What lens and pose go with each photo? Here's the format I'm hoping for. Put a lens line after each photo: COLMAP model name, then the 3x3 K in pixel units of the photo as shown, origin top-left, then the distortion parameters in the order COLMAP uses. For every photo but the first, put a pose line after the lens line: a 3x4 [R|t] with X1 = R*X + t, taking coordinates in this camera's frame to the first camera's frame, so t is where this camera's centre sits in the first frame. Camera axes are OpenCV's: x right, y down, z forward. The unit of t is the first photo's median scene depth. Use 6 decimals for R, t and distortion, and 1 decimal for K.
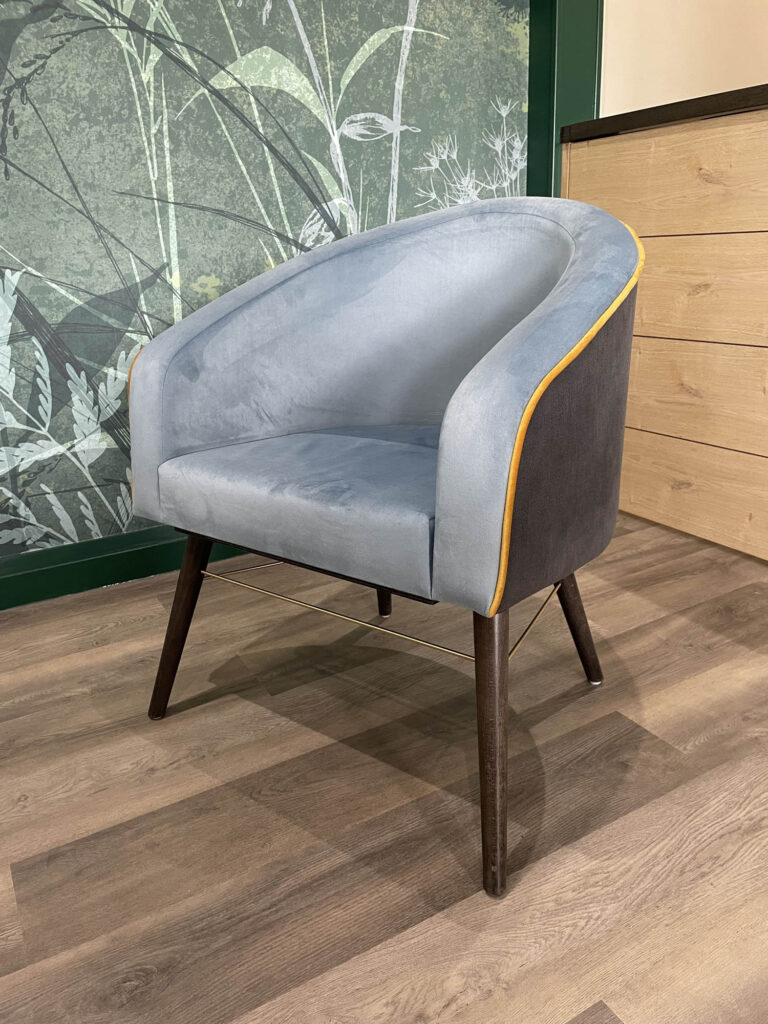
lens RADIAL K [[902.8, 0, 409.6], [0, 902.8, 514.2], [0, 0, 1]] dist [0.119230, -0.209982]
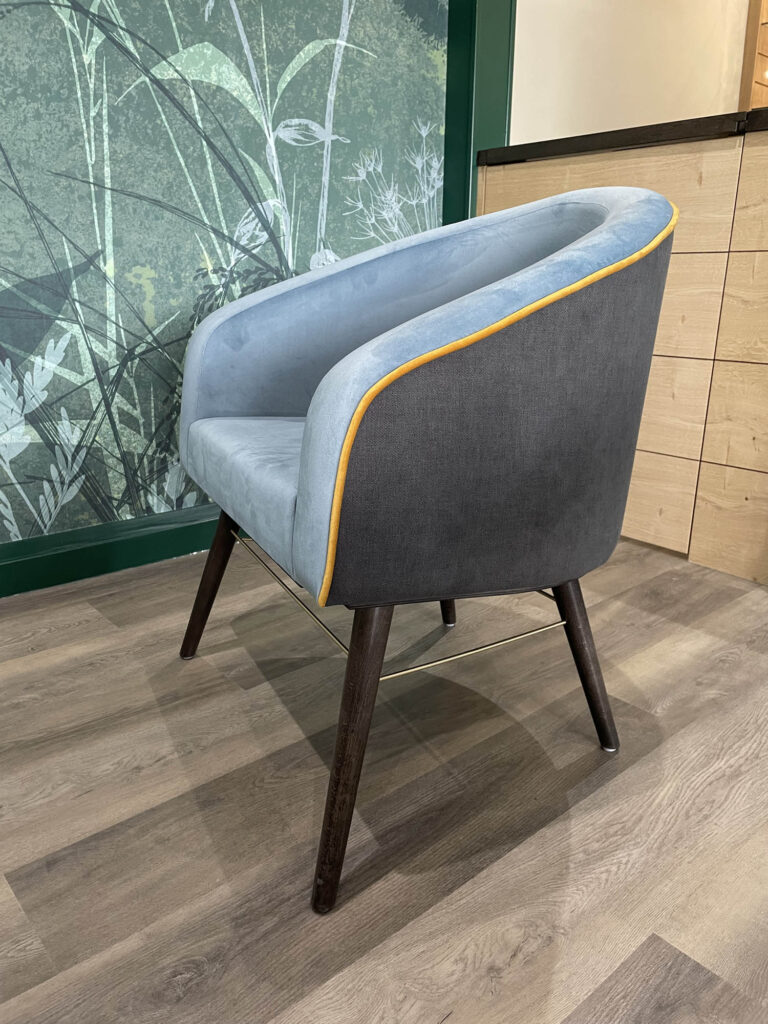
lens RADIAL K [[902.8, 0, 409.6], [0, 902.8, 514.2], [0, 0, 1]] dist [0.119230, -0.209982]
pose [[0.973018, -0.006490, 0.230636, -0.175729], [0.018271, 0.998632, -0.048984, 0.054787], [-0.230003, 0.051876, 0.971806, 0.007466]]
